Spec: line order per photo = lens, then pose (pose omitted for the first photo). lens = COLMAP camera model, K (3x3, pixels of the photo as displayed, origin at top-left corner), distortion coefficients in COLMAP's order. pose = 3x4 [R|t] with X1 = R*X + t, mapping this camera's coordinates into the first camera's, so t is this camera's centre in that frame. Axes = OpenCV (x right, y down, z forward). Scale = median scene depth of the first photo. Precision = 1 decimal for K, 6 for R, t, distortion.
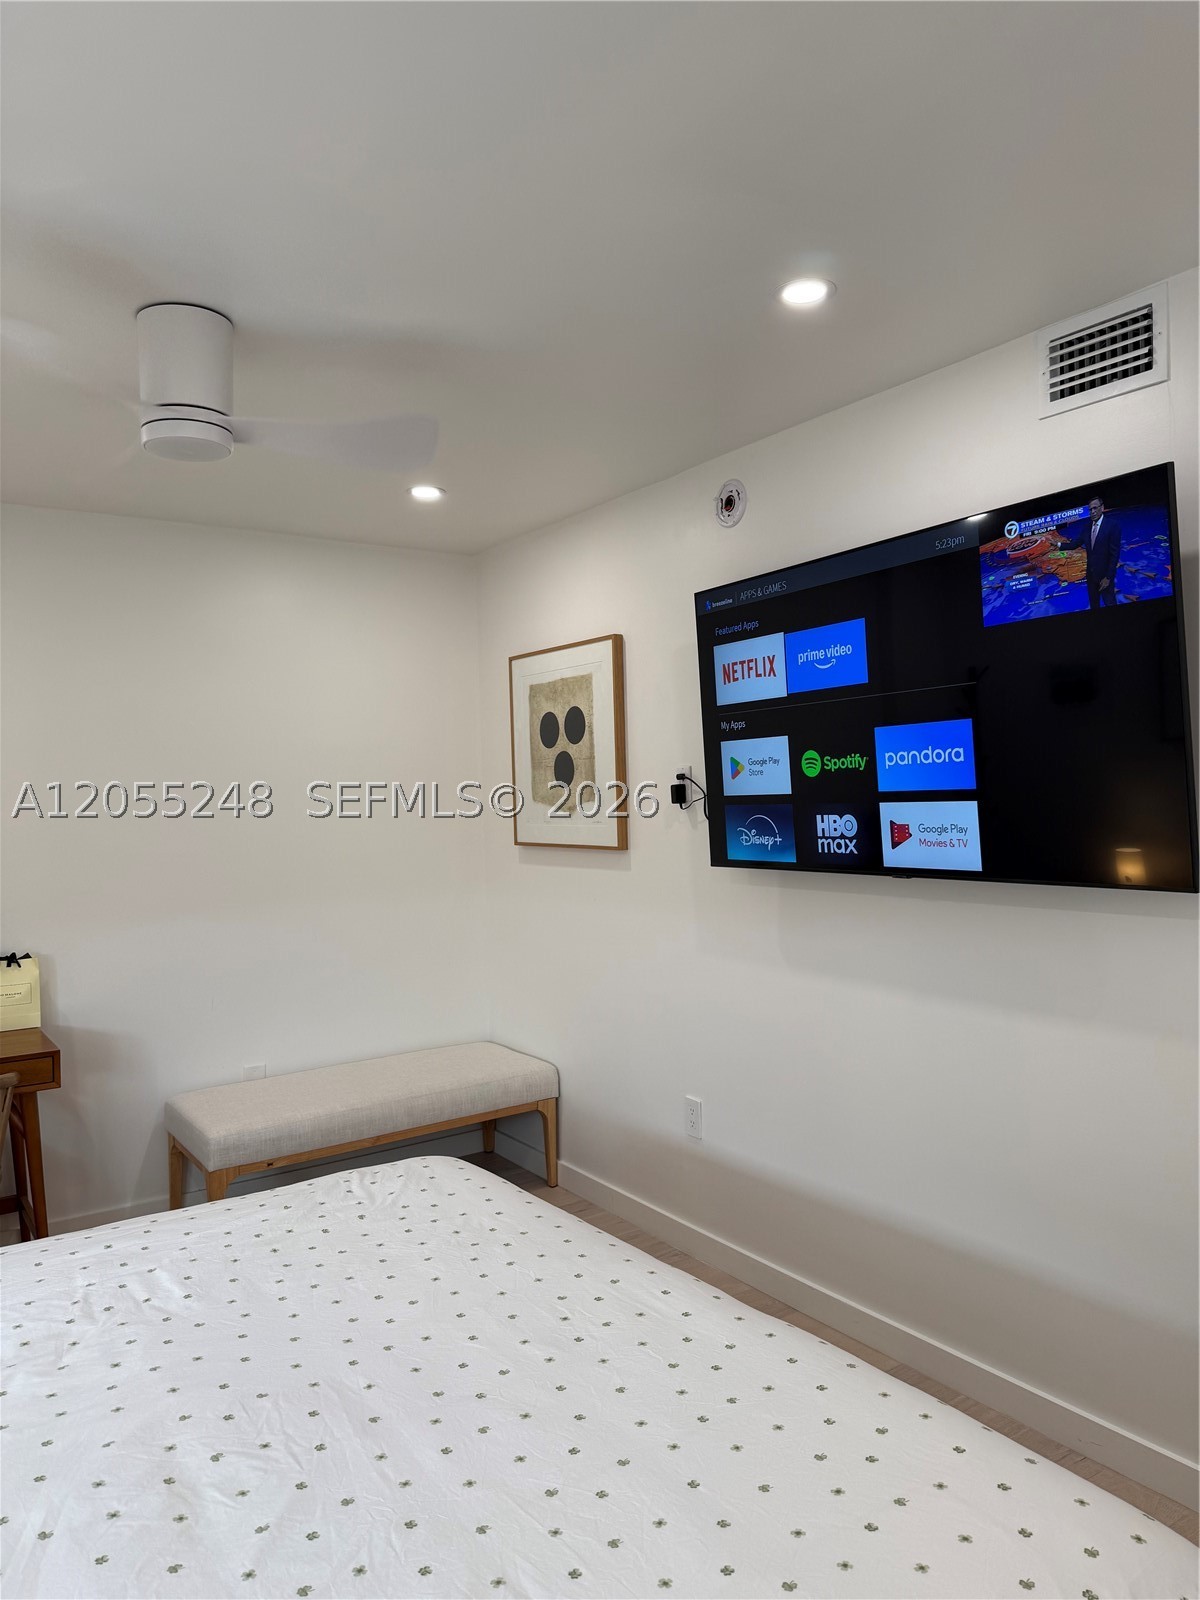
lens RADIAL K [[1121.4, 0, 600.0], [0, 1121.4, 800.0], [0, 0, 1]] dist [-0.009813, -0.009239]
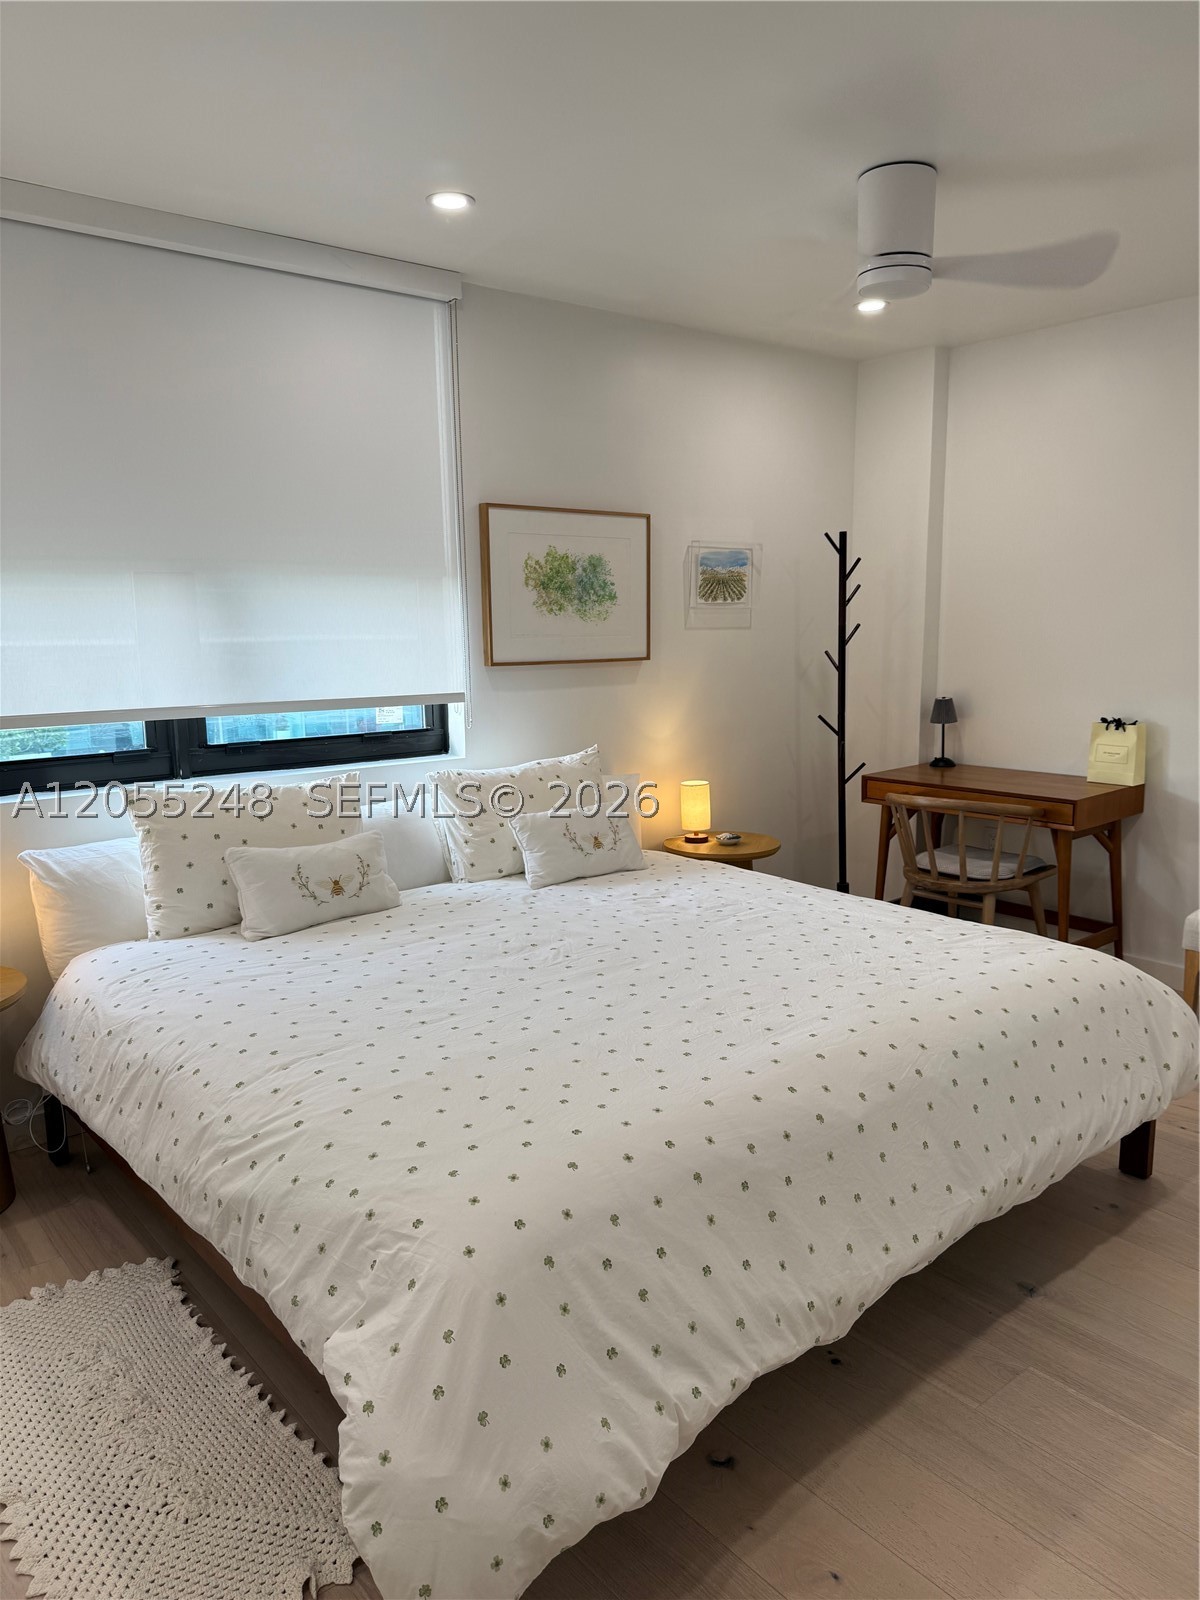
lens RADIAL K [[1117.0, 0, 600.0], [0, 1117.0, 800.0], [0, 0, 1]] dist [0.080448, -0.069864]
pose [[0.096616, 0.186674, -0.977660, 1.369650], [0.004631, 0.982160, 0.187991, -0.003199], [0.995311, -0.022690, 0.094028, 0.863684]]
